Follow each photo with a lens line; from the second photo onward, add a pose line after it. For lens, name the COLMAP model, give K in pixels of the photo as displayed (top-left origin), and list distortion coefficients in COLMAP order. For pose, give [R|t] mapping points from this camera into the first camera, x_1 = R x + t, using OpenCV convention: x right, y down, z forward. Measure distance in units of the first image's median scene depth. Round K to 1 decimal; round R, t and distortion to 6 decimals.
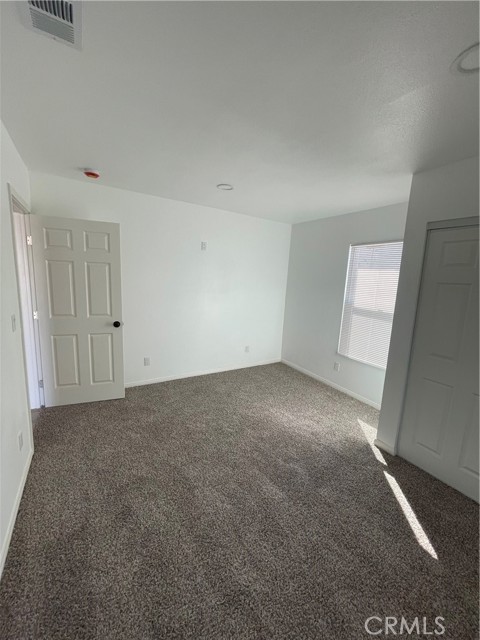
lens RADIAL K [[259.3, 0, 238.0], [0, 259.3, 315.3], [0, 0, 1]] dist [0.000142, 0.001115]
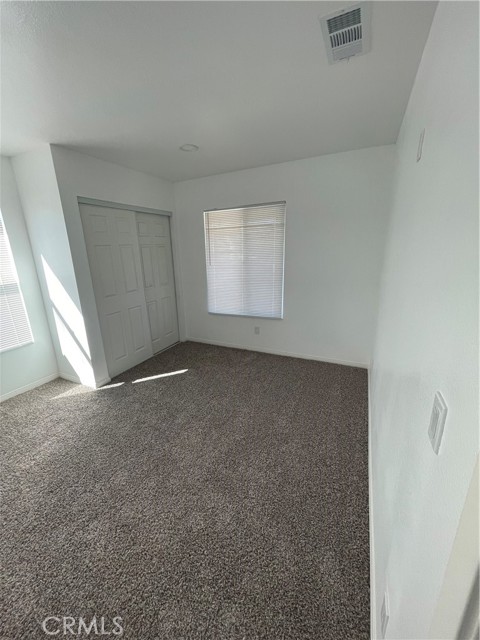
lens RADIAL K [[259.3, 0, 238.0], [0, 259.3, 315.3], [0, 0, 1]] dist [0.000142, 0.001115]
pose [[-0.552097, -0.235904, 0.799711, -0.715047], [0.138120, 0.920011, 0.366745, -0.155681], [-0.822260, 0.312935, -0.475353, 0.978379]]
